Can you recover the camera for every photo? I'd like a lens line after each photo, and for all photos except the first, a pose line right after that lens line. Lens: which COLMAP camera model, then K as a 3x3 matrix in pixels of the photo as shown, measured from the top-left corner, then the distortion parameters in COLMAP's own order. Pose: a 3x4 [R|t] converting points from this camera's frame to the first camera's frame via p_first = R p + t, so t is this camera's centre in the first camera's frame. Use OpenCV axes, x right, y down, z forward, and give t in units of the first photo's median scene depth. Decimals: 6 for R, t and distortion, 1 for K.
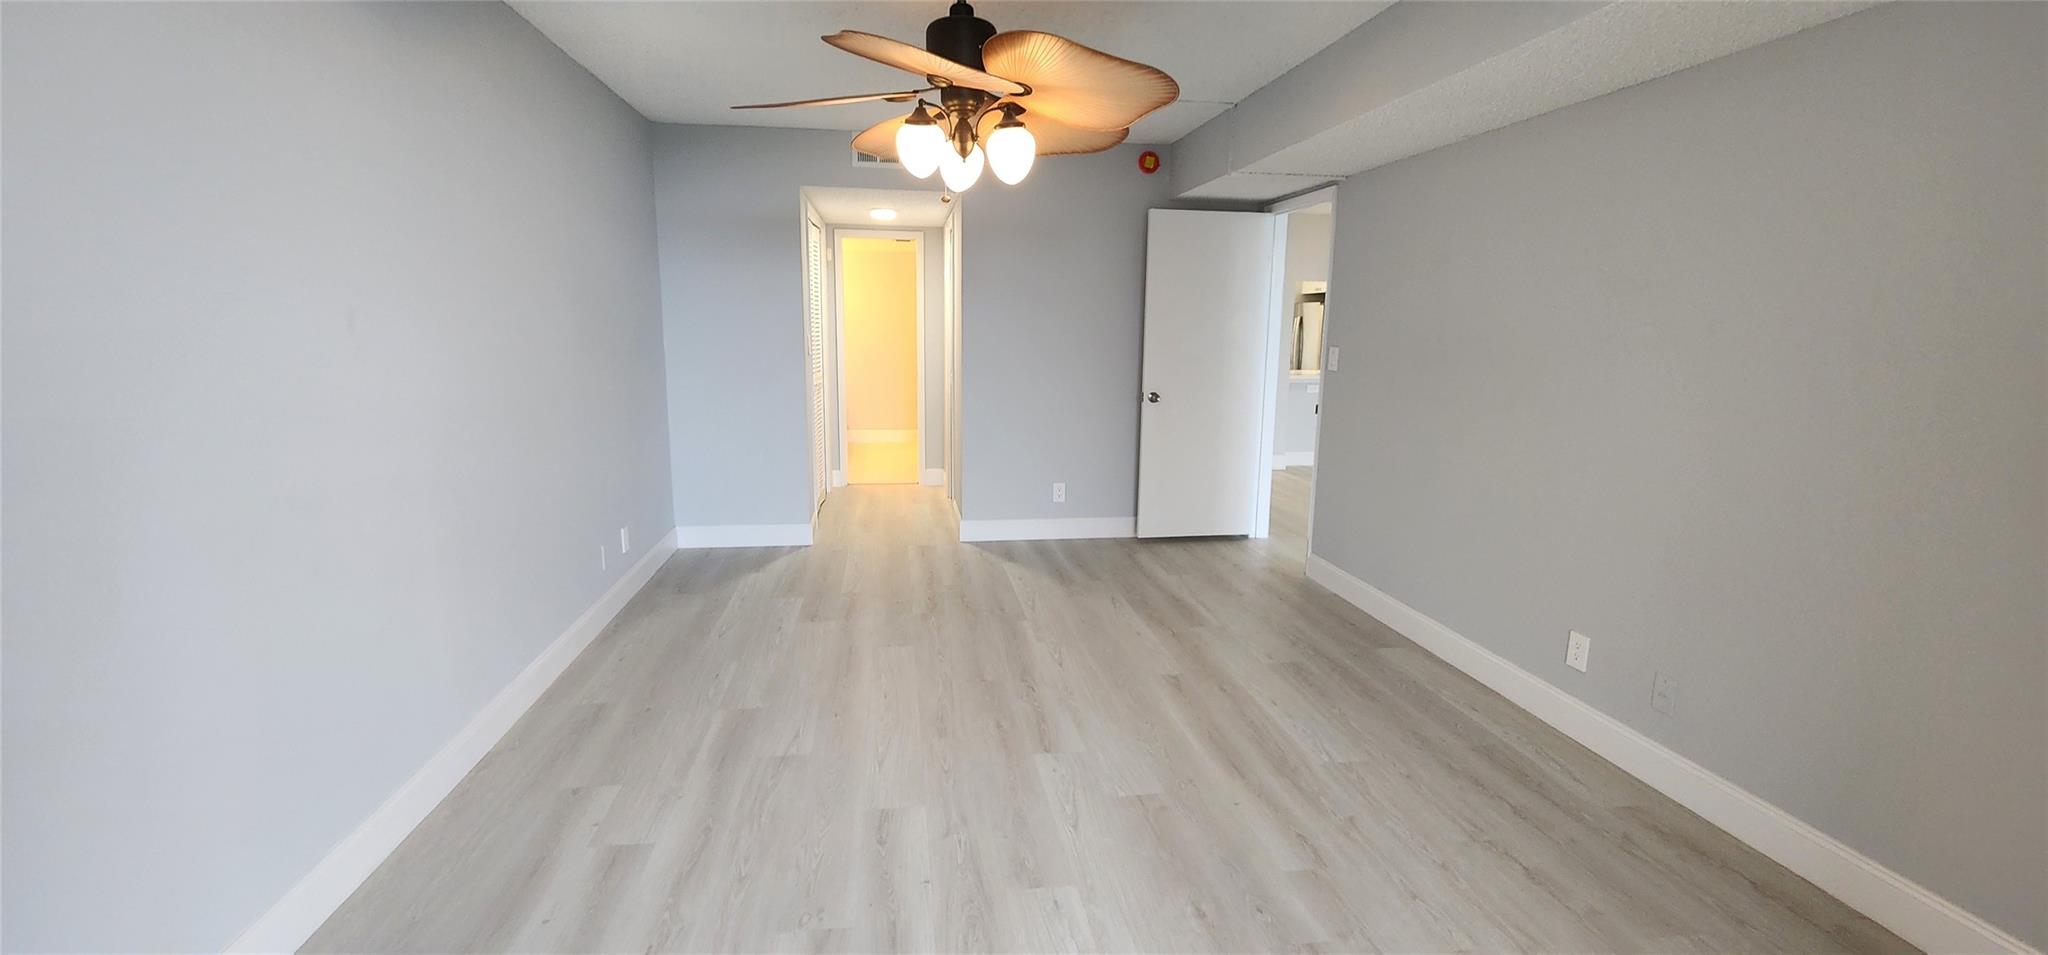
lens RADIAL K [[839.9, 0, 1039.9], [0, 839.9, 474.0], [0, 0, 1]] dist [-0.002087, 0.001216]
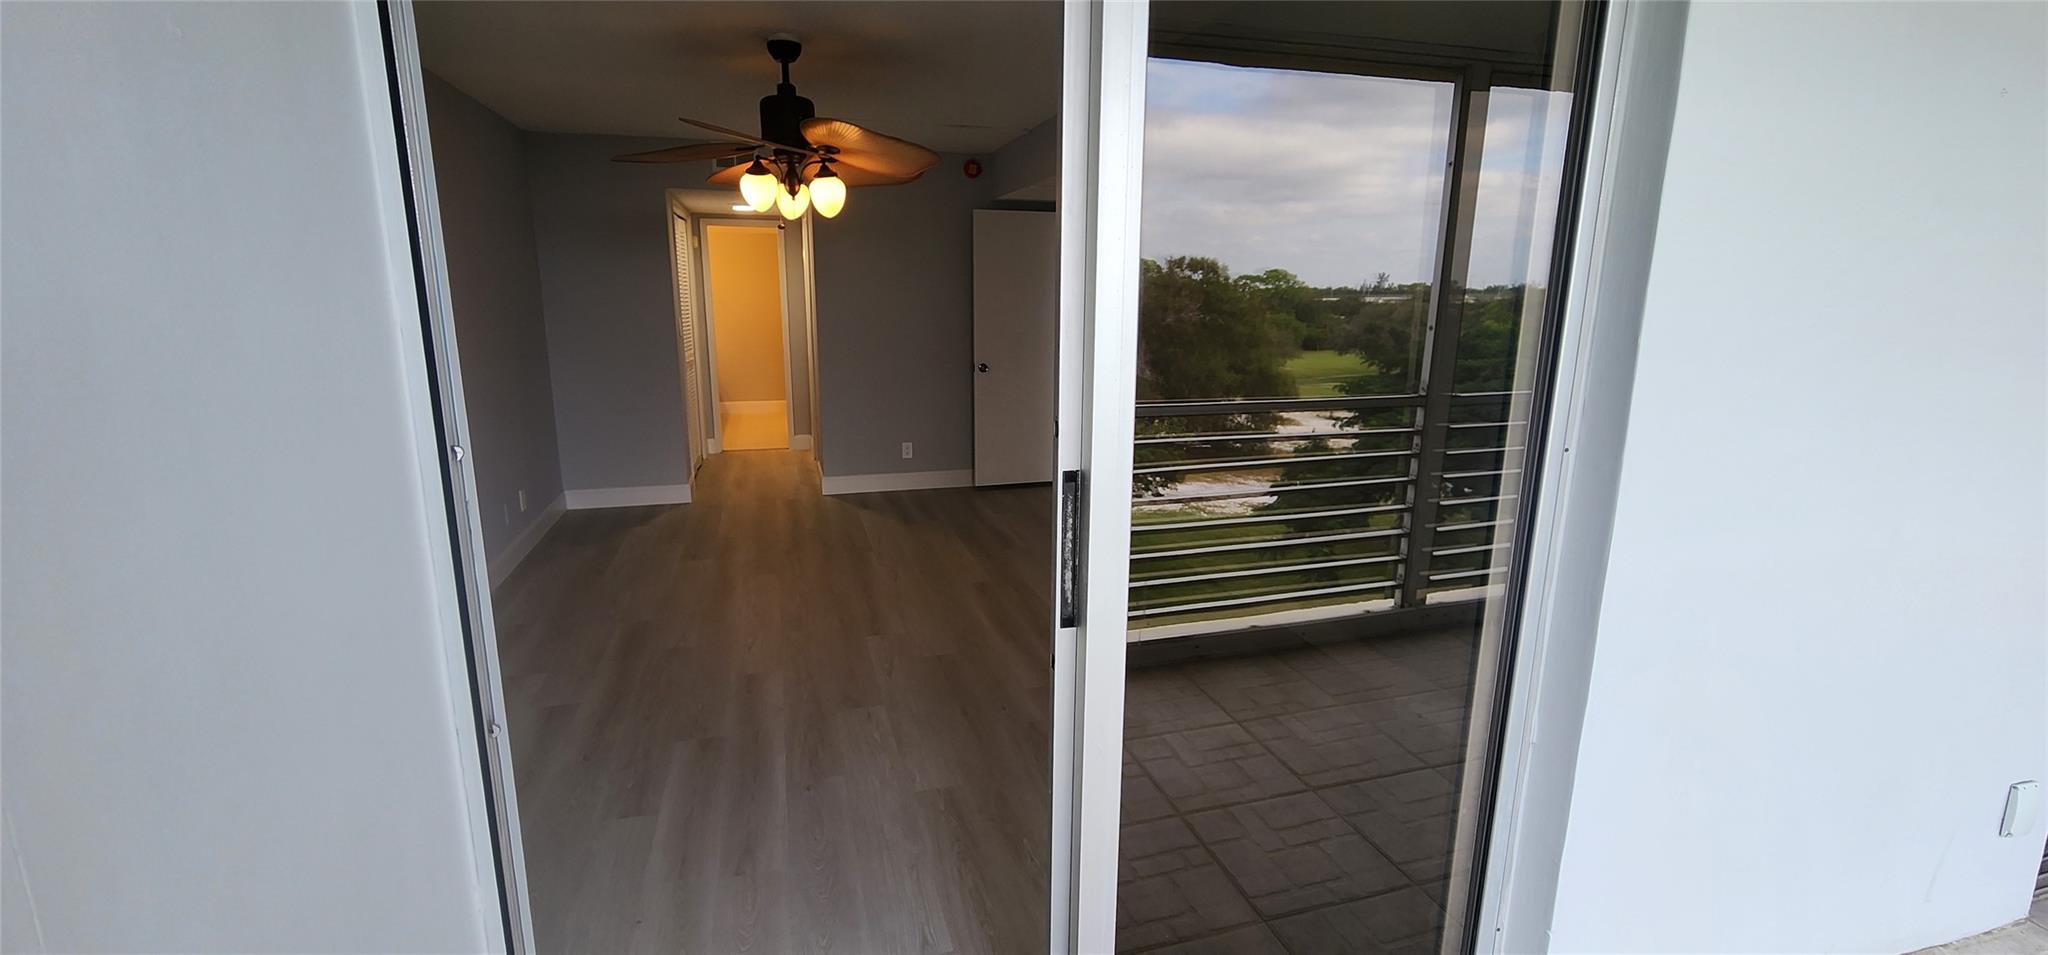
lens RADIAL K [[839.9, 0, 1029.2], [0, 839.9, 472.2], [0, 0, 1]] dist [-0.002087, 0.001216]
pose [[0.992460, -0.032549, 0.118171, 0.059187], [0.028274, 0.998890, 0.037674, 0.014529], [-0.119266, -0.034049, 0.992278, -0.211902]]
